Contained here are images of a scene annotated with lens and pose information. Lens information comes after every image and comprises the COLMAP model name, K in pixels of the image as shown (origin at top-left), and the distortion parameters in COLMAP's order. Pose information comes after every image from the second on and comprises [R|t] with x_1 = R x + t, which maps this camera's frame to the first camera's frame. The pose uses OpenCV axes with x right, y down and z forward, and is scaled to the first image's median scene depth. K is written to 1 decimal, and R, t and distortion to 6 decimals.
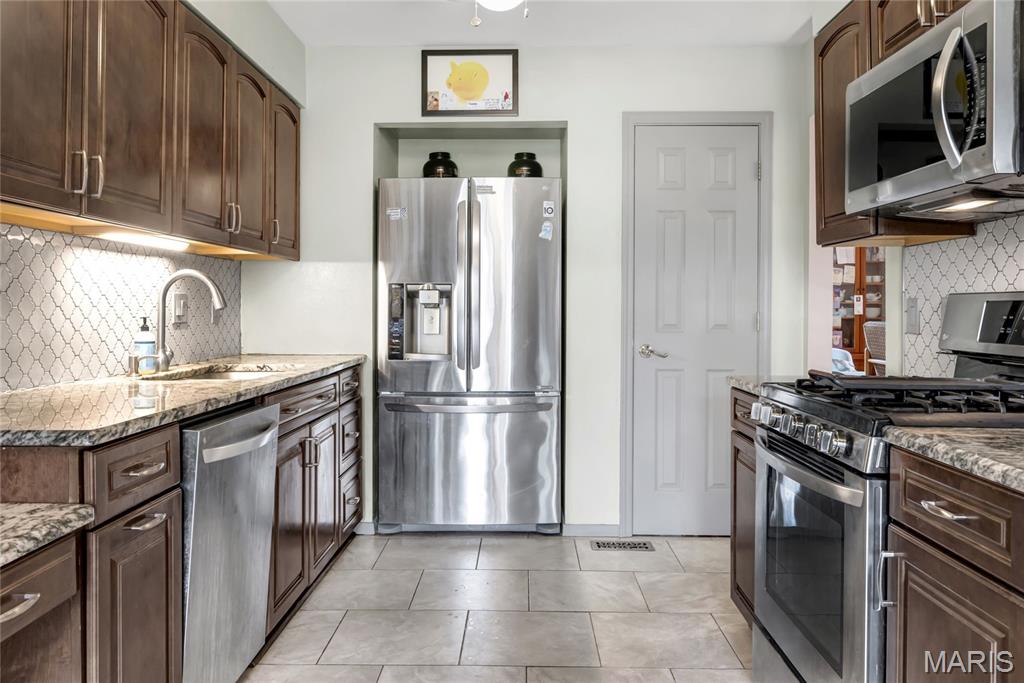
lens RADIAL K [[760.6, 0, 510.9], [0, 760.6, 308.0], [0, 0, 1]] dist [0.002137, 0.006224]
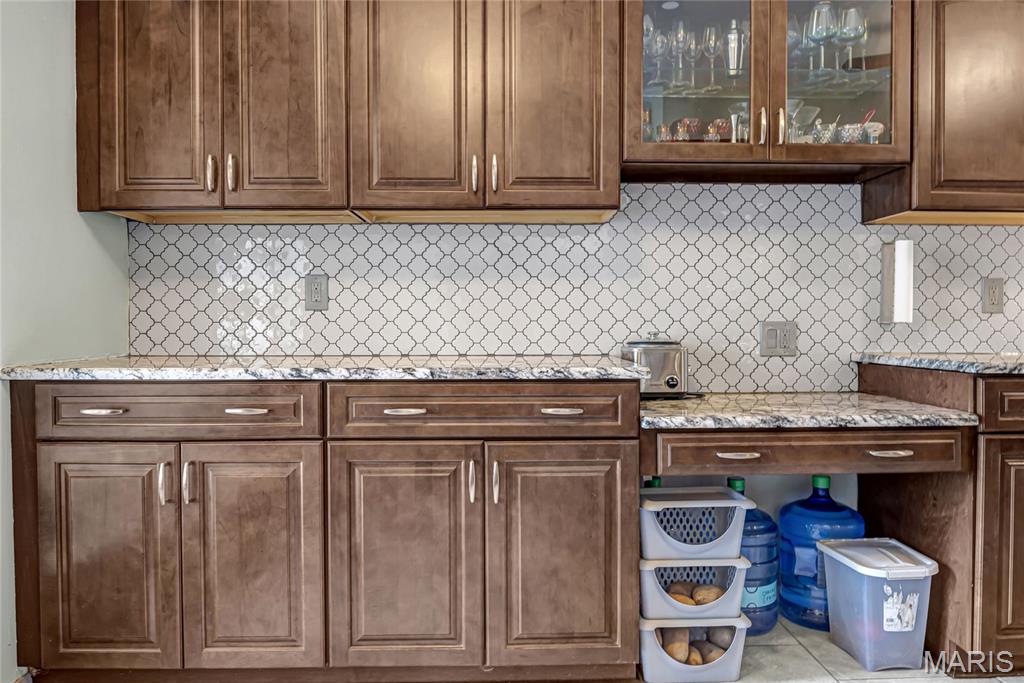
lens RADIAL K [[641.4, 0, 529.2], [0, 641.4, 329.4], [0, 0, 1]] dist [-0.002012, -0.001125]
pose [[0.032835, 0.009153, -0.999419, 0.229026], [0.000506, 0.999958, 0.009175, 0.032364], [0.999461, -0.000807, 0.032829, 0.045958]]
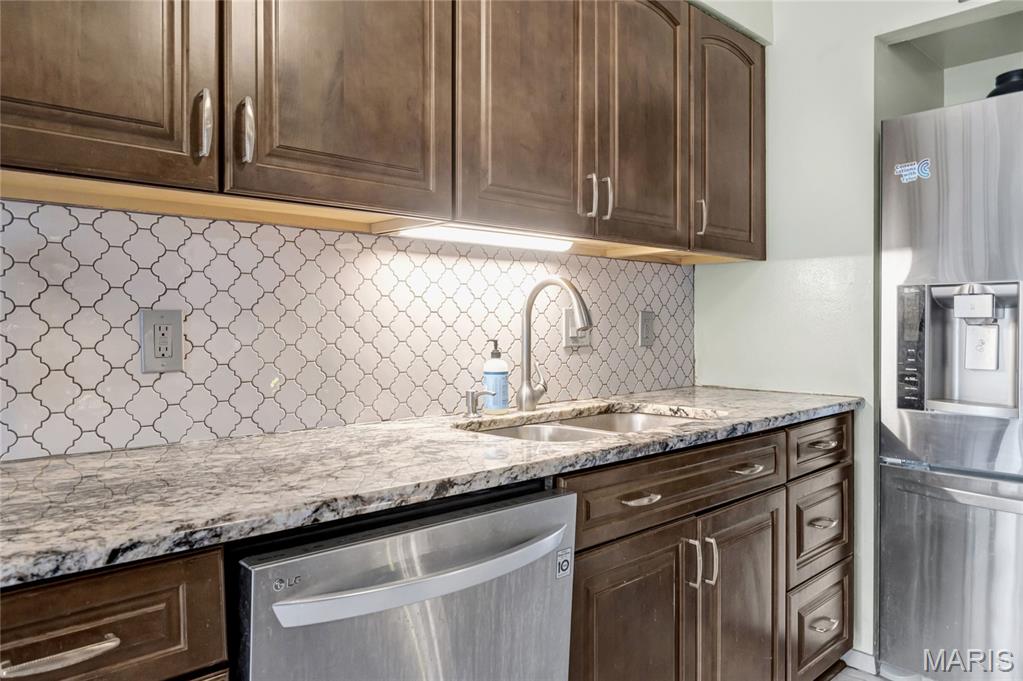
lens RADIAL K [[699.2, 0, 526.3], [0, 699.2, 335.8], [0, 0, 1]] dist [-0.005848, -0.002010]
pose [[0.709395, 0.007179, -0.704775, 0.027336], [0.004892, 0.999874, 0.015110, -0.001850], [0.704794, -0.014166, 0.709270, 0.385320]]
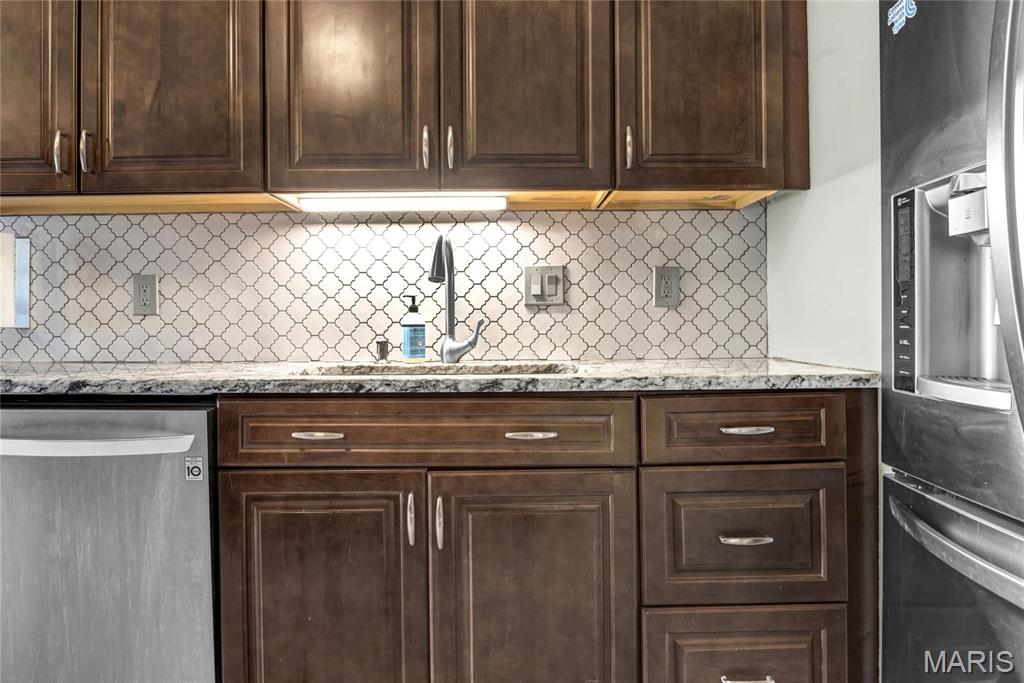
lens RADIAL K [[641.4, 0, 529.2], [0, 641.4, 329.4], [0, 0, 1]] dist [-0.002012, -0.001125]
pose [[0.032035, 0.006221, -0.999467, 0.171473], [0.009209, 0.999936, 0.006519, 0.033632], [0.999444, -0.009413, 0.031976, 0.815022]]
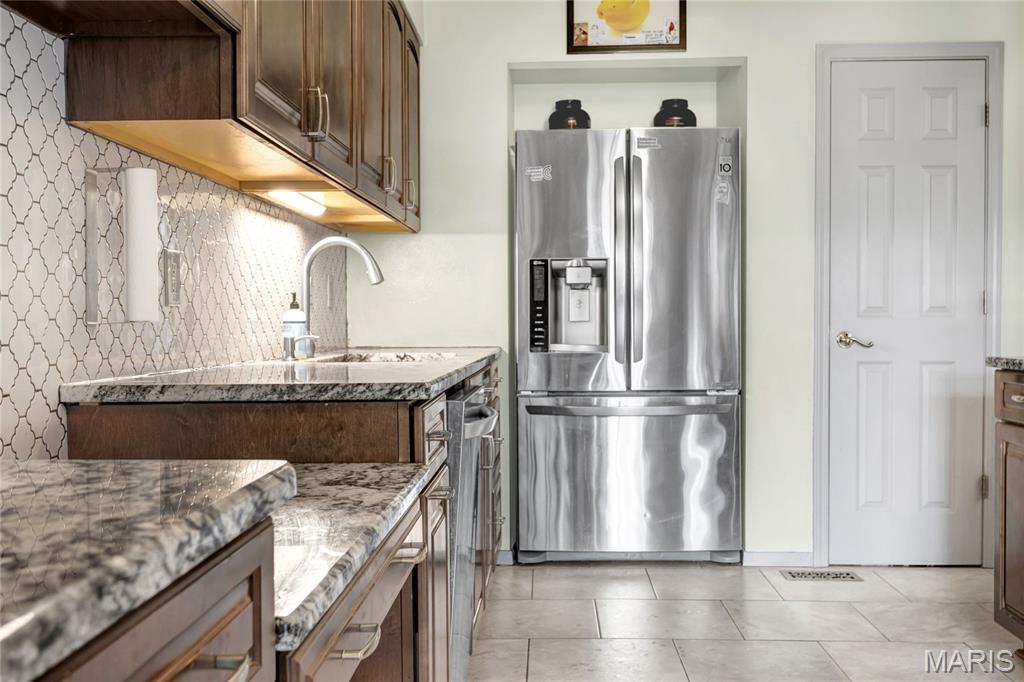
lens RADIAL K [[993.3, 0, 512.0], [0, 993.3, 341.0], [0, 0, 1]] dist [-0.002819, -0.019351]
pose [[0.999569, -0.006855, -0.028533, -0.152991], [0.007545, 0.999680, 0.024155, 0.030307], [0.028358, -0.024360, 0.999301, -0.072781]]
